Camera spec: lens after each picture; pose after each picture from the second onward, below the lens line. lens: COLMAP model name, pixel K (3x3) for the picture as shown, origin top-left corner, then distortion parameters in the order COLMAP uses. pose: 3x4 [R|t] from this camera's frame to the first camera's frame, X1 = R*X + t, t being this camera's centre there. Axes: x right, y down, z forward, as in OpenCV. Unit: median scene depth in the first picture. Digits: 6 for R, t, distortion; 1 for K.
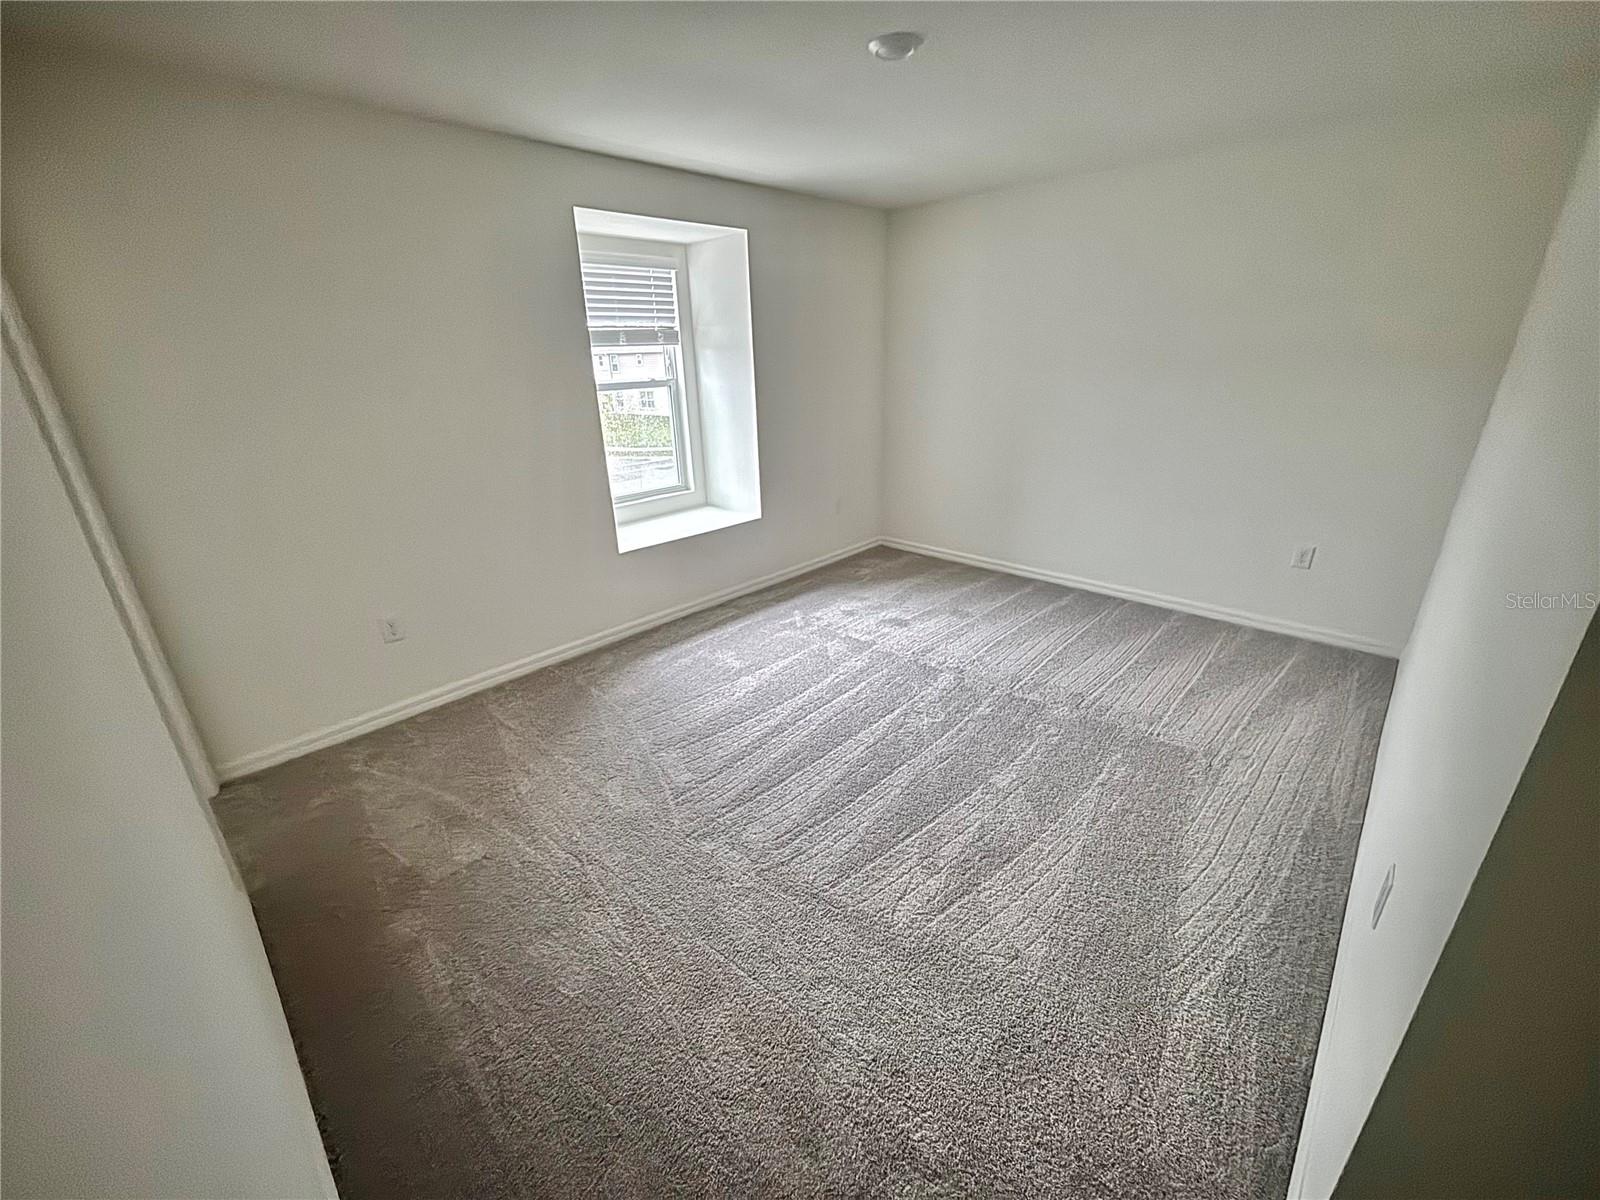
lens RADIAL K [[646.7, 0, 798.5], [0, 646.7, 596.4], [0, 0, 1]] dist [-0.001309, 0.000526]
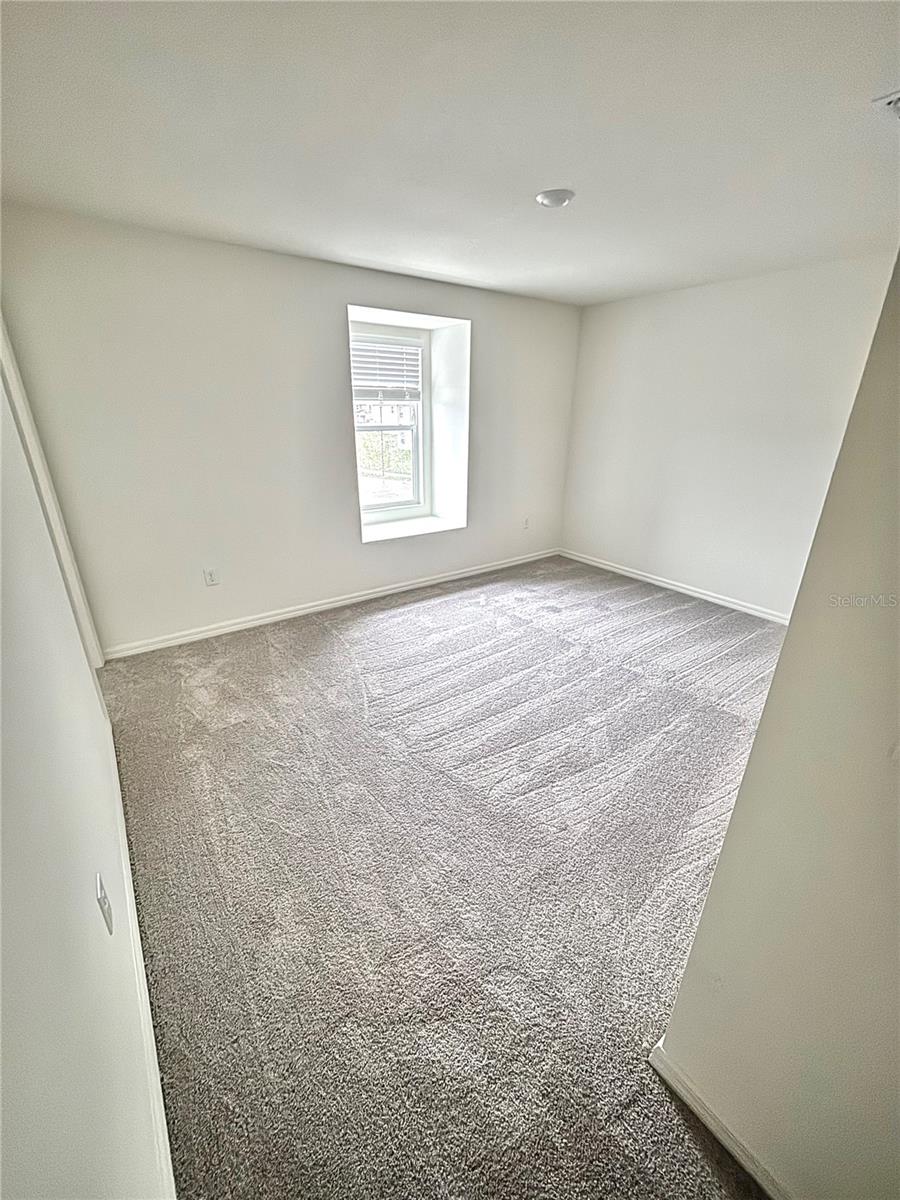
lens RADIAL K [[485.7, 0, 450.0], [0, 485.7, 600.0], [0, 0, 1]] dist [-0.000040, 0.000189]
pose [[0.984585, 0.095945, -0.146246, 0.107281], [-0.093493, 0.995341, 0.023564, 0.021123], [0.147825, -0.009527, 0.988968, -0.070846]]
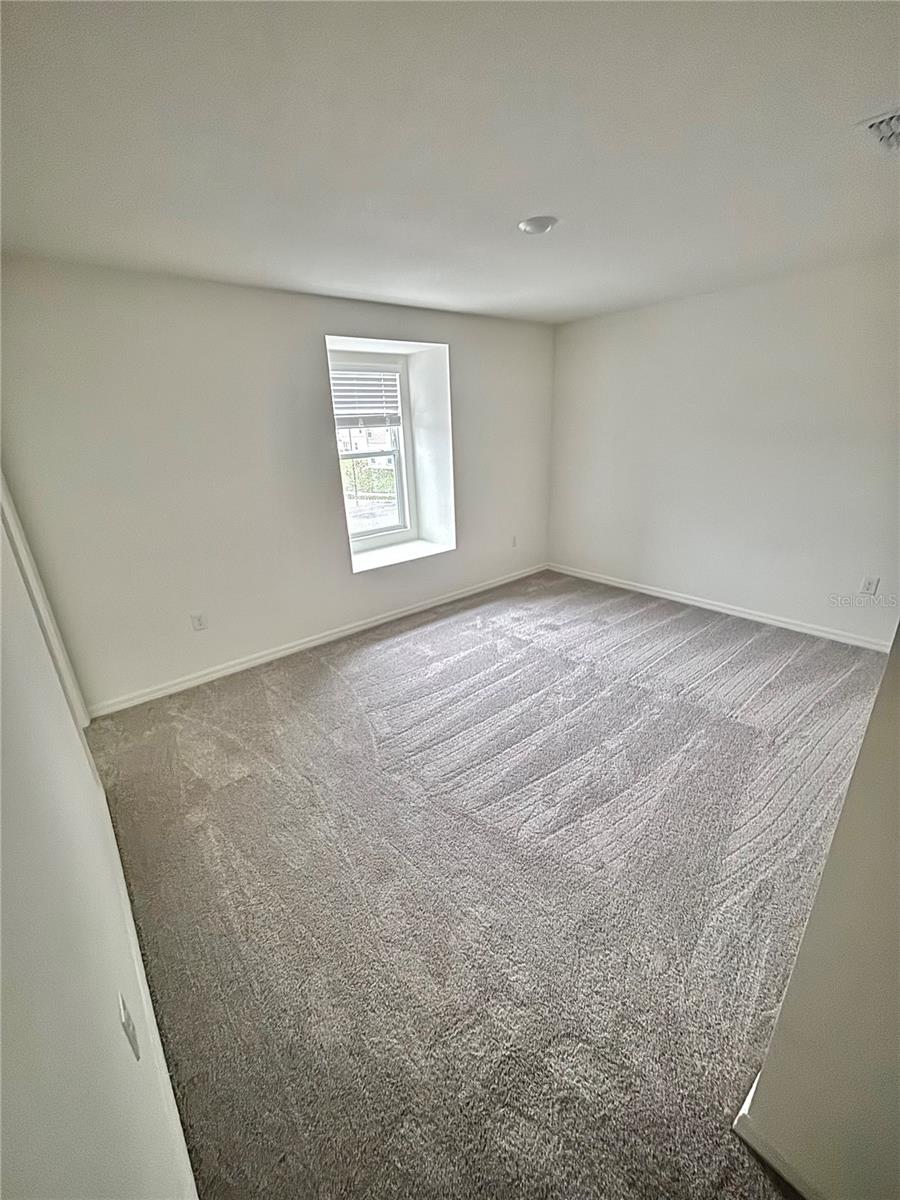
lens RADIAL K [[485.1, 0, 450.9], [0, 485.1, 599.5], [0, 0, 1]] dist [-0.001309, 0.000526]
pose [[0.994281, 0.023943, -0.104074, 0.059404], [-0.024916, 0.999657, -0.008062, -0.005462], [0.103845, 0.010609, 0.994537, -0.051744]]
